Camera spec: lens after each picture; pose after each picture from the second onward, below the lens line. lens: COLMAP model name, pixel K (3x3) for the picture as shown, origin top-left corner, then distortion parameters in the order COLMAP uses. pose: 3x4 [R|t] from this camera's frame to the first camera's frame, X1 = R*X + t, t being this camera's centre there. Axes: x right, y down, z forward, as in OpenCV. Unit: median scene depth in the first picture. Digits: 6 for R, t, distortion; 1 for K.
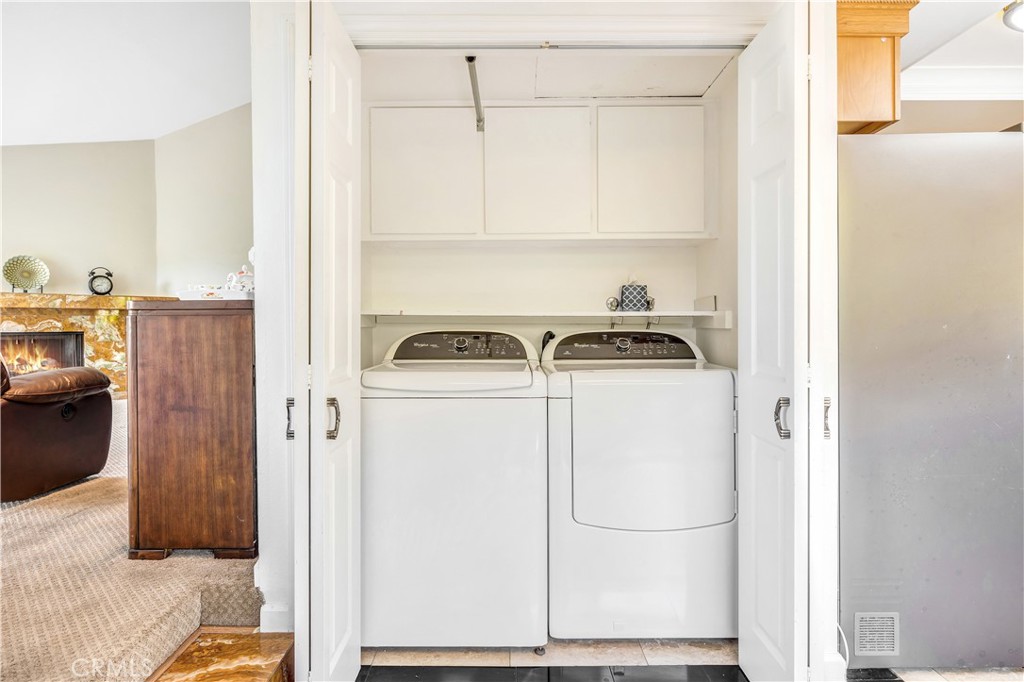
lens RADIAL K [[580.2, 0, 512.1], [0, 580.2, 326.3], [0, 0, 1]] dist [-0.002179, -0.001359]
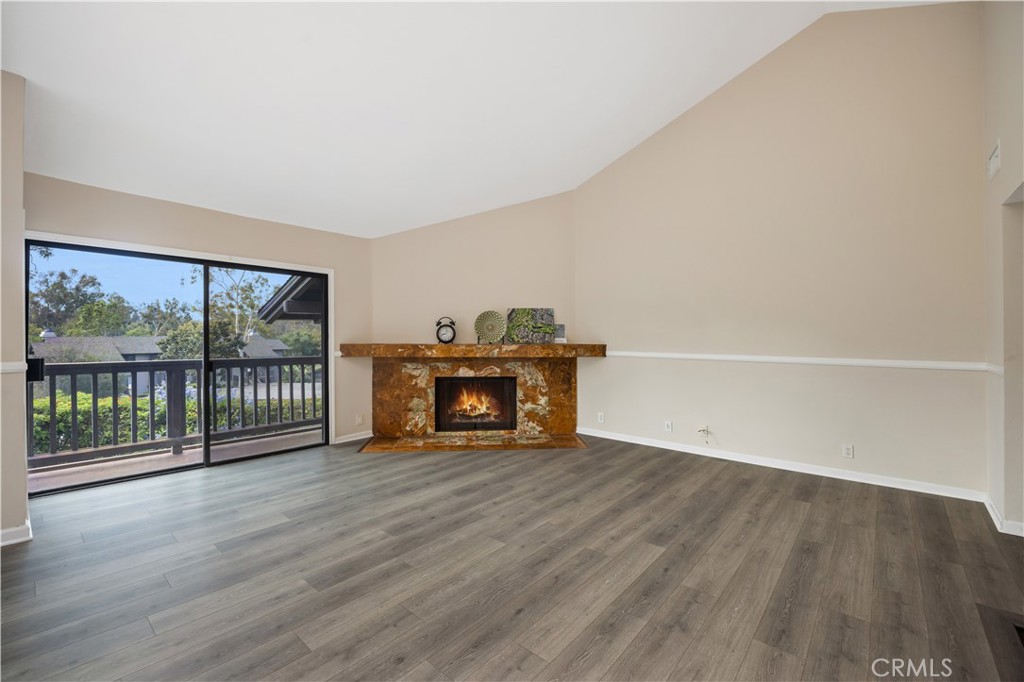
lens RADIAL K [[435.0, 0, 512.7], [0, 435.0, 333.1], [0, 0, 1]] dist [-0.012731, 0.000225]
pose [[0.756383, 0.003099, -0.654121, -0.209834], [-0.007651, 0.999962, -0.004109, -0.070125], [0.654084, 0.008112, 0.756378, 0.377082]]
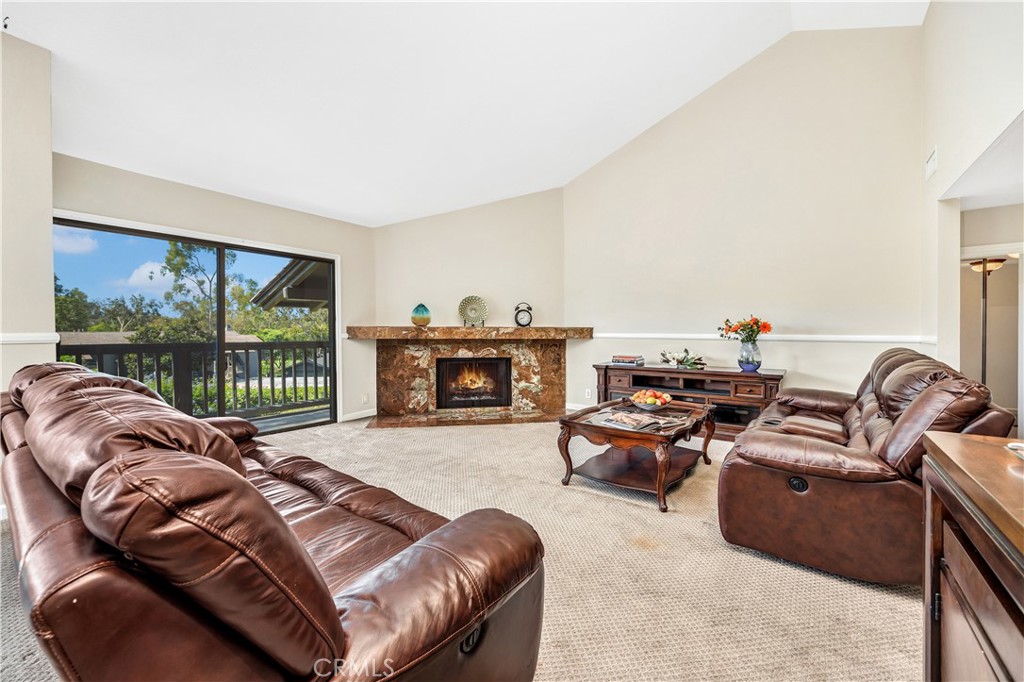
lens RADIAL K [[412.2, 0, 514.8], [0, 412.2, 337.6], [0, 0, 1]] dist [-0.007706, -0.000669]
pose [[0.805004, 0.013669, -0.593112, -0.234737], [-0.005884, 0.999869, 0.015058, -0.044491], [0.593240, -0.008632, 0.804979, 0.326791]]
